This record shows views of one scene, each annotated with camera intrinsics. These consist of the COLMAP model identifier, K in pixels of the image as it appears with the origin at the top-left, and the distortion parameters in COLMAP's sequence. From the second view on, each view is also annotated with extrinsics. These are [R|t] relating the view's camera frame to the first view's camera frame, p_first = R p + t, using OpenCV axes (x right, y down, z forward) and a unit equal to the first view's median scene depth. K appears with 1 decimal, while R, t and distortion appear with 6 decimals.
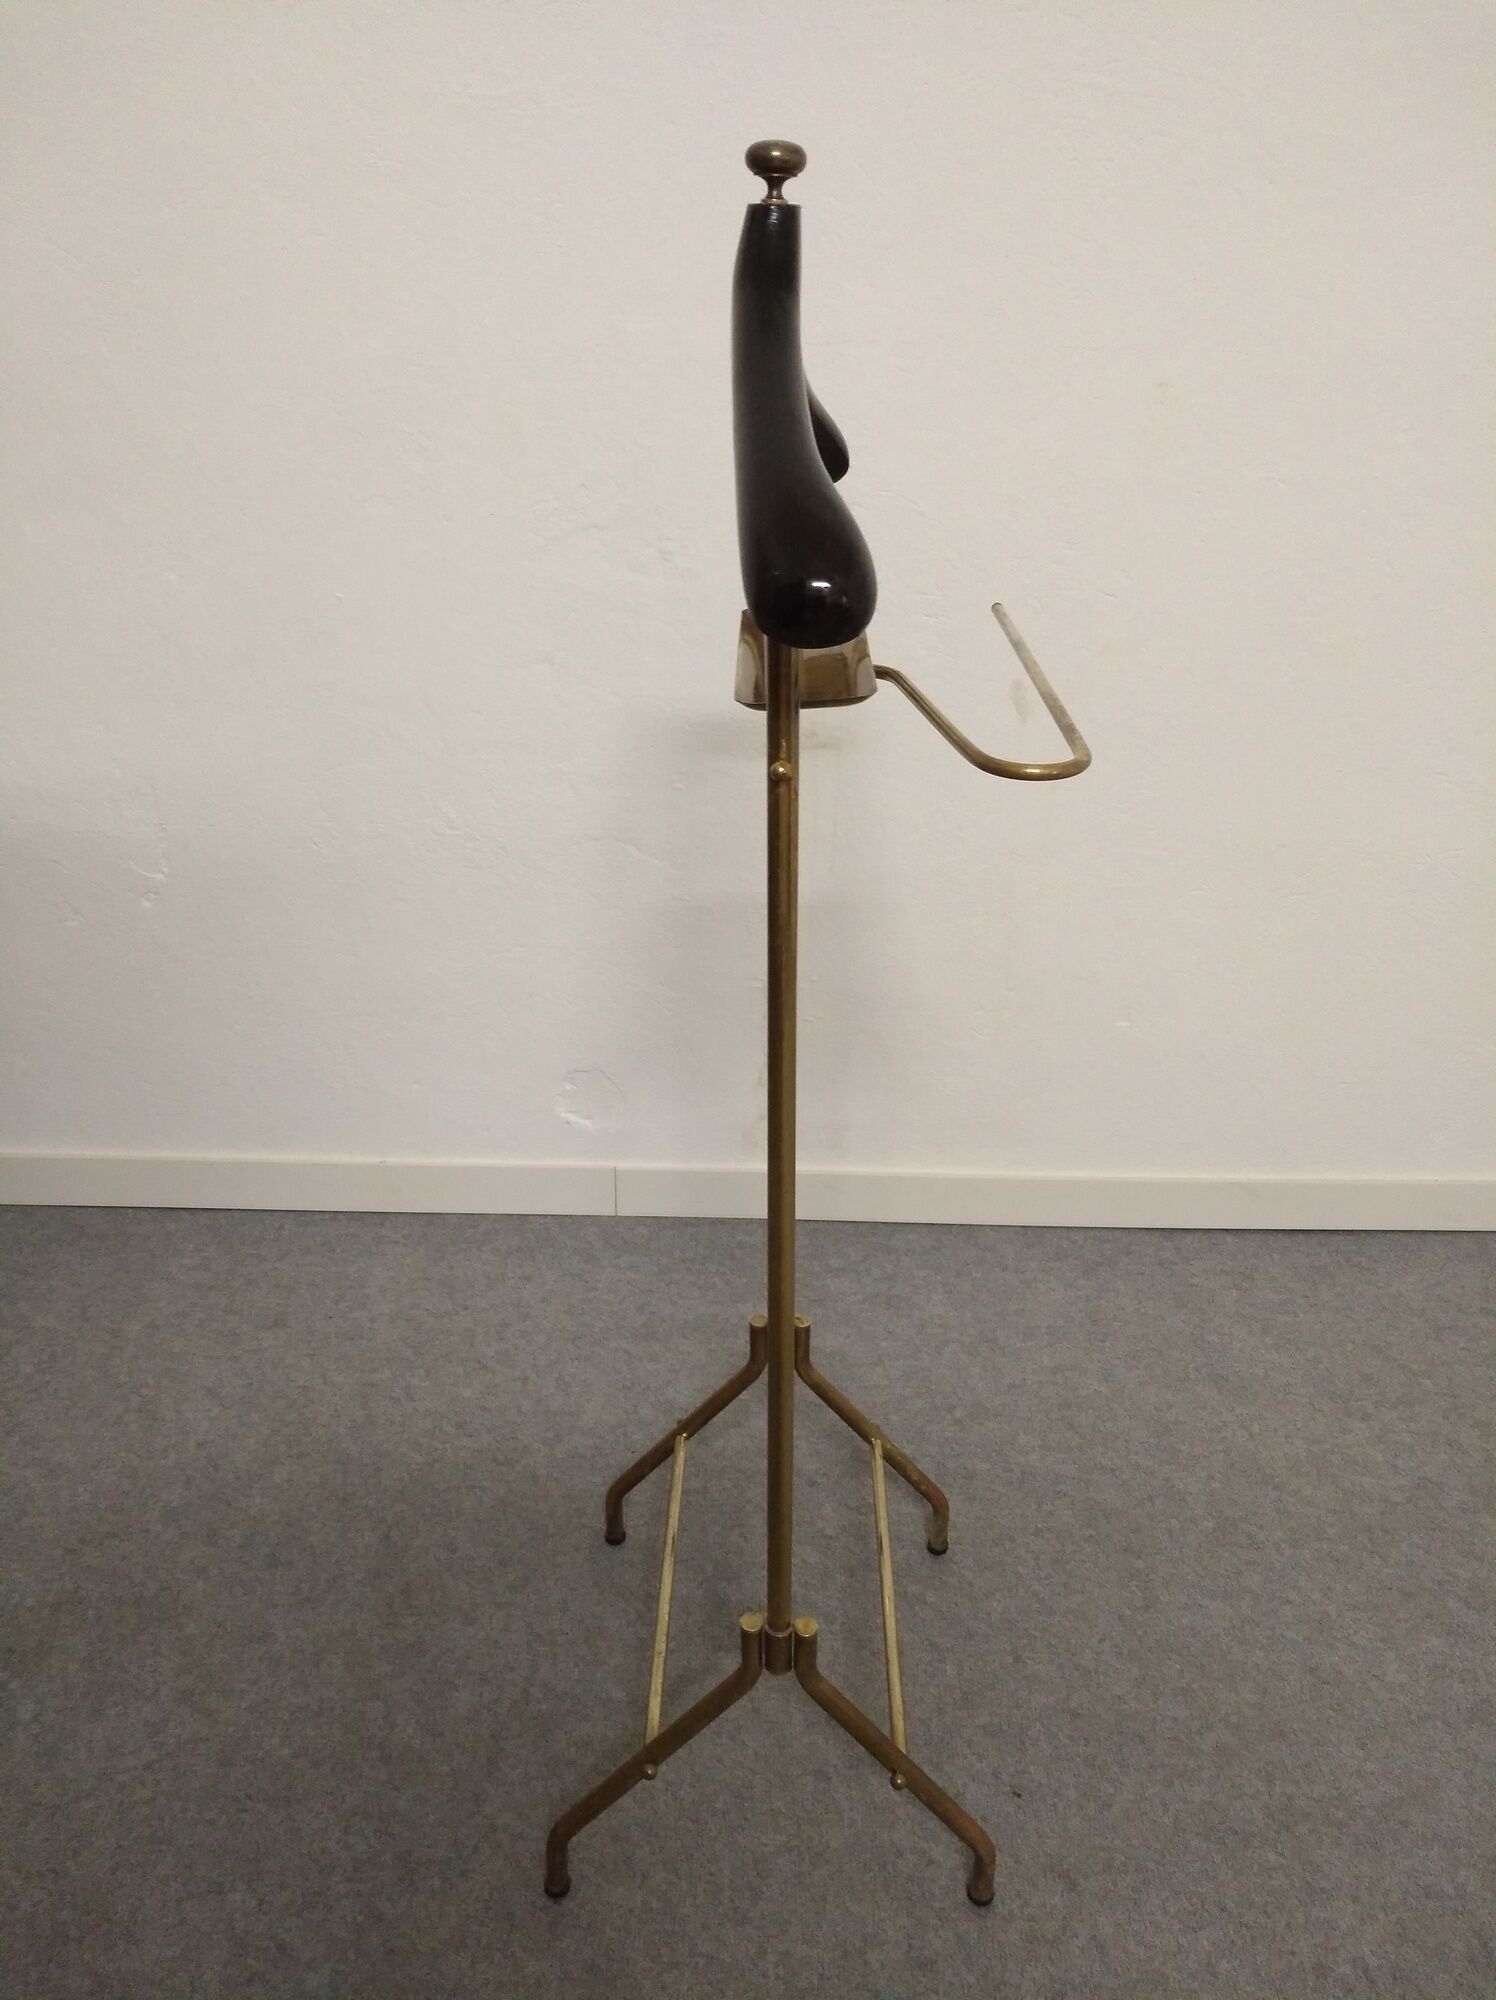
lens RADIAL K [[1577.8, 0, 747.7], [0, 1577.8, 967.4], [0, 0, 1]] dist [-0.031322, 0.052721]
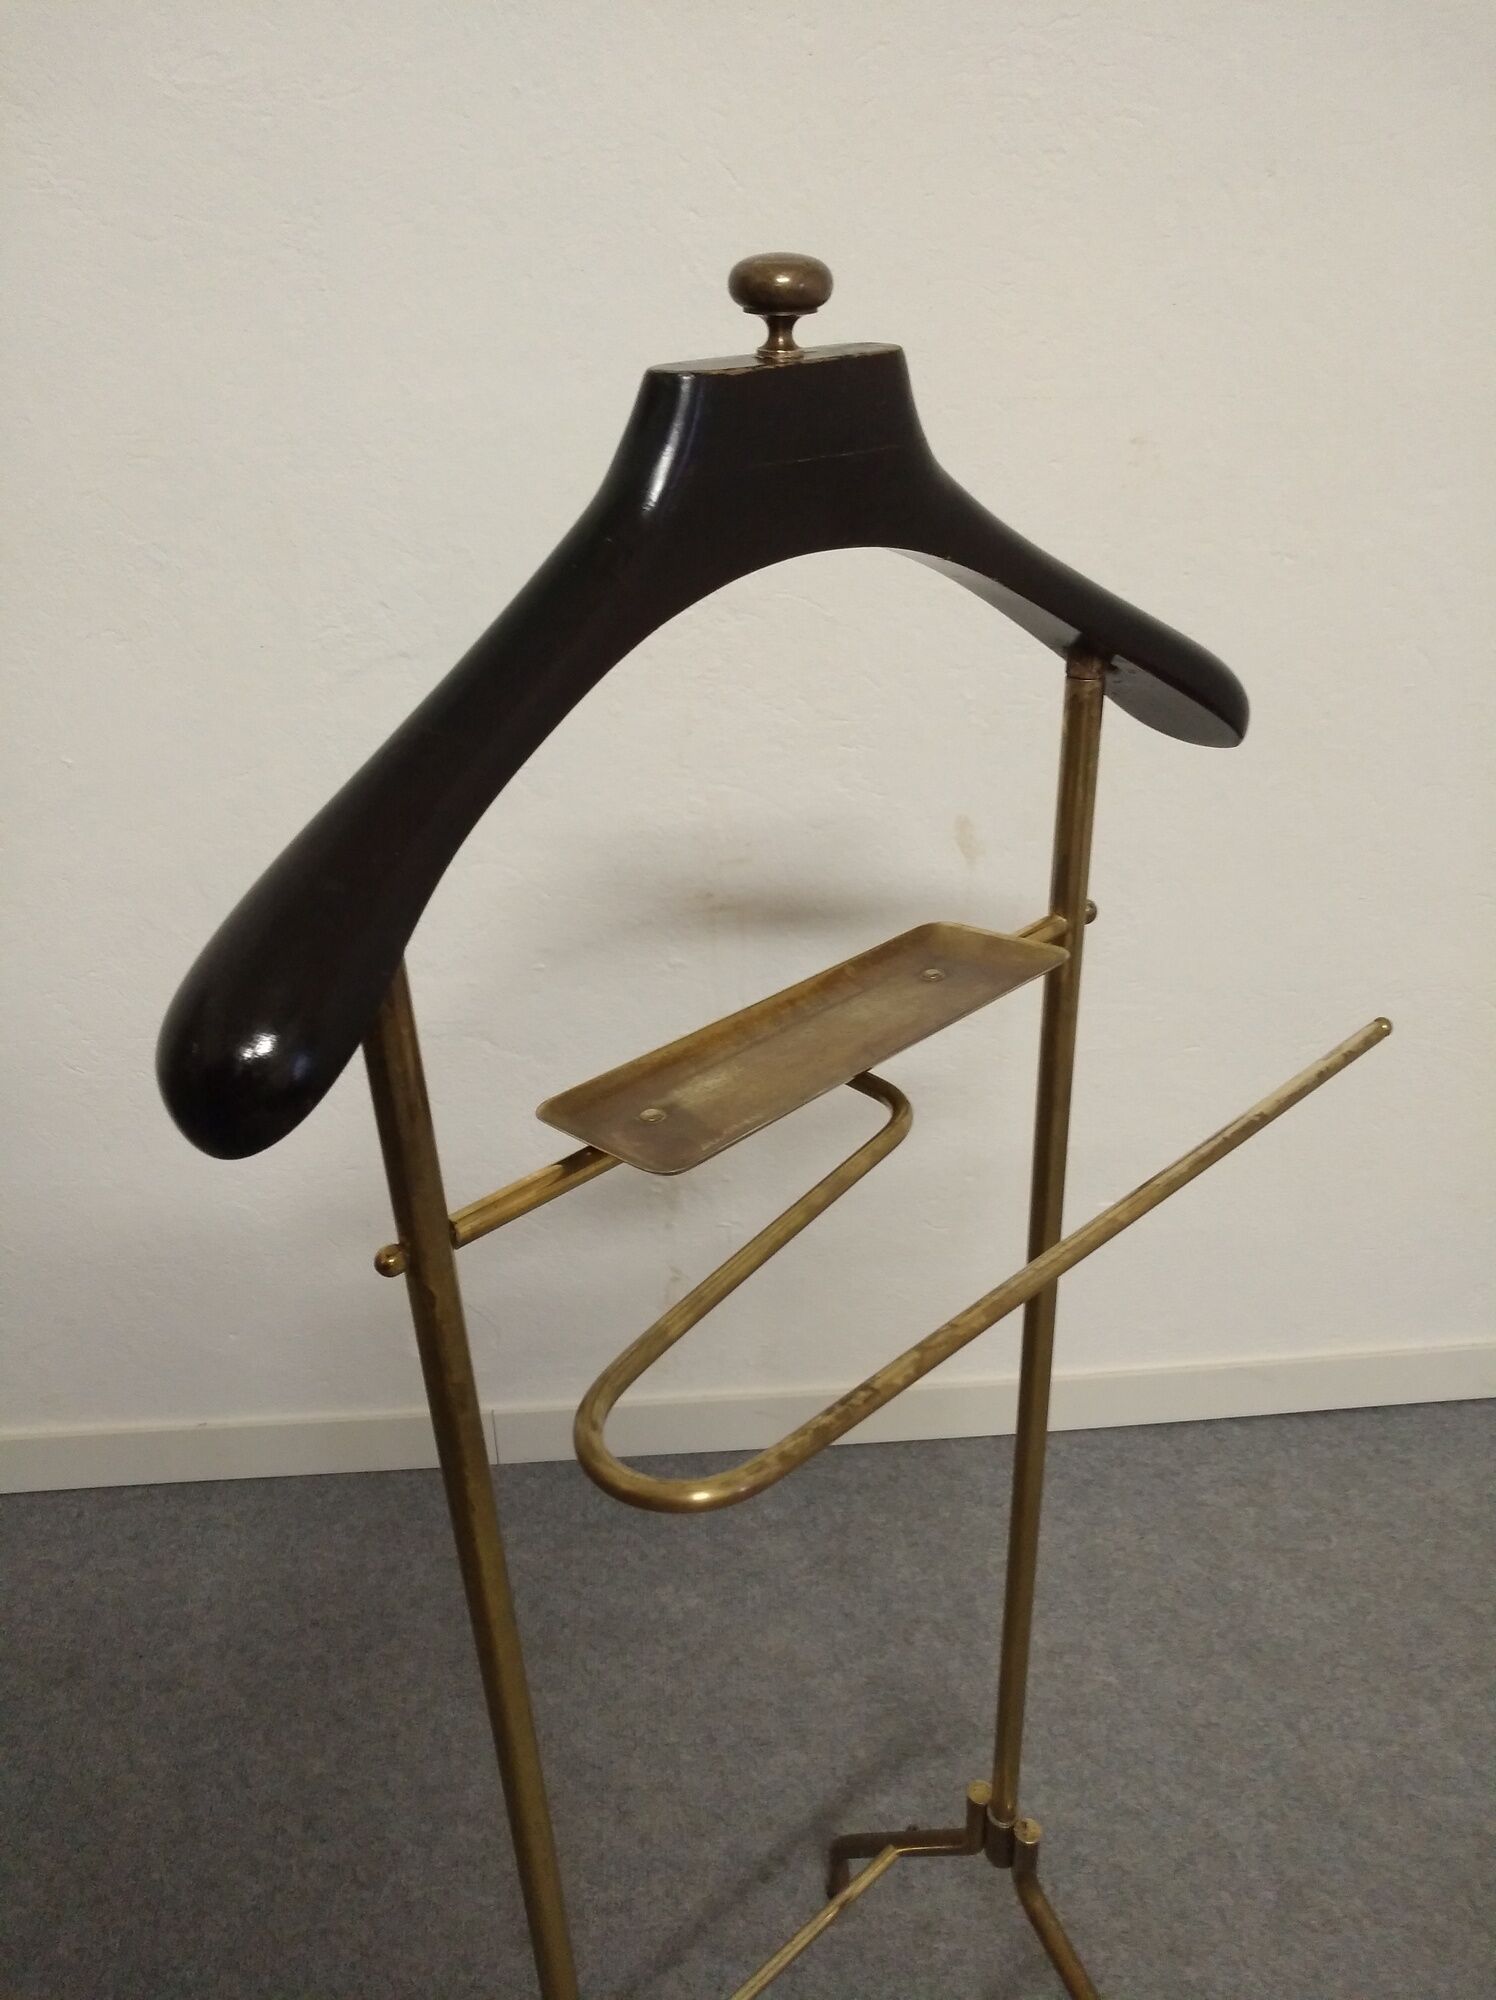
lens RADIAL K [[1577.8, 0, 747.7], [0, 1577.8, 967.4], [0, 0, 1]] dist [-0.031322, 0.052721]
pose [[0.996047, -0.062505, 0.063117, 0.010790], [0.059851, 0.997277, 0.043092, -0.156533], [-0.065638, -0.039144, 0.997075, 0.236564]]
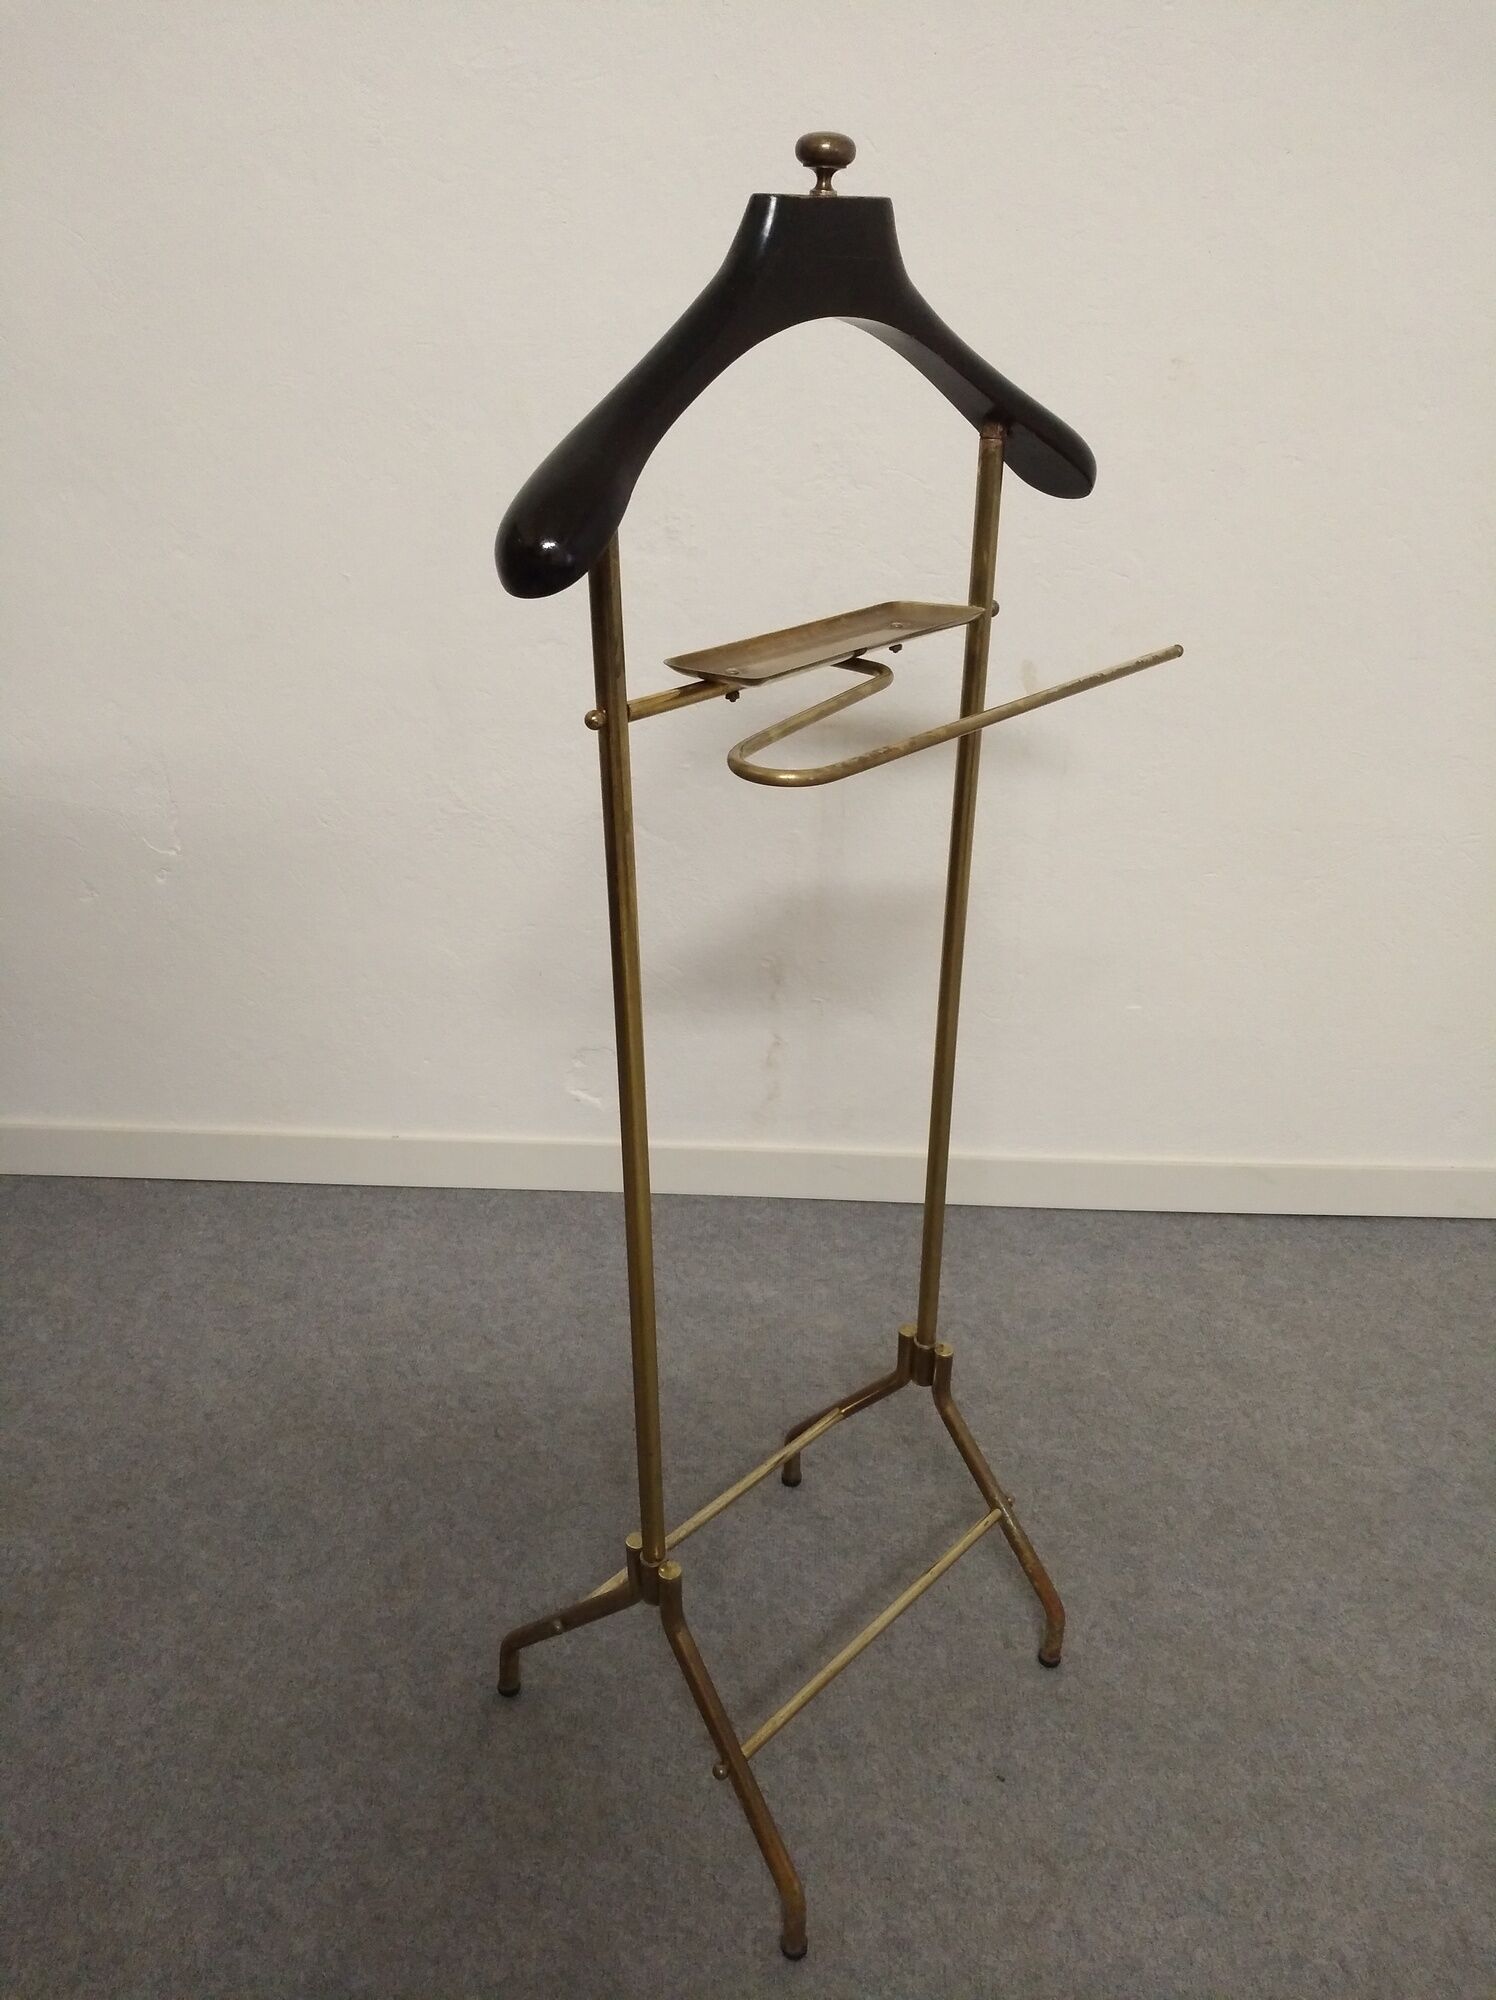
lens RADIAL K [[1577.8, 0, 747.7], [0, 1577.8, 967.4], [0, 0, 1]] dist [-0.031322, 0.052721]
pose [[0.999571, 0.008108, -0.028143, 0.026683], [-0.007491, 0.999731, 0.021932, -0.010834], [0.028313, -0.021712, 0.999363, 0.001146]]
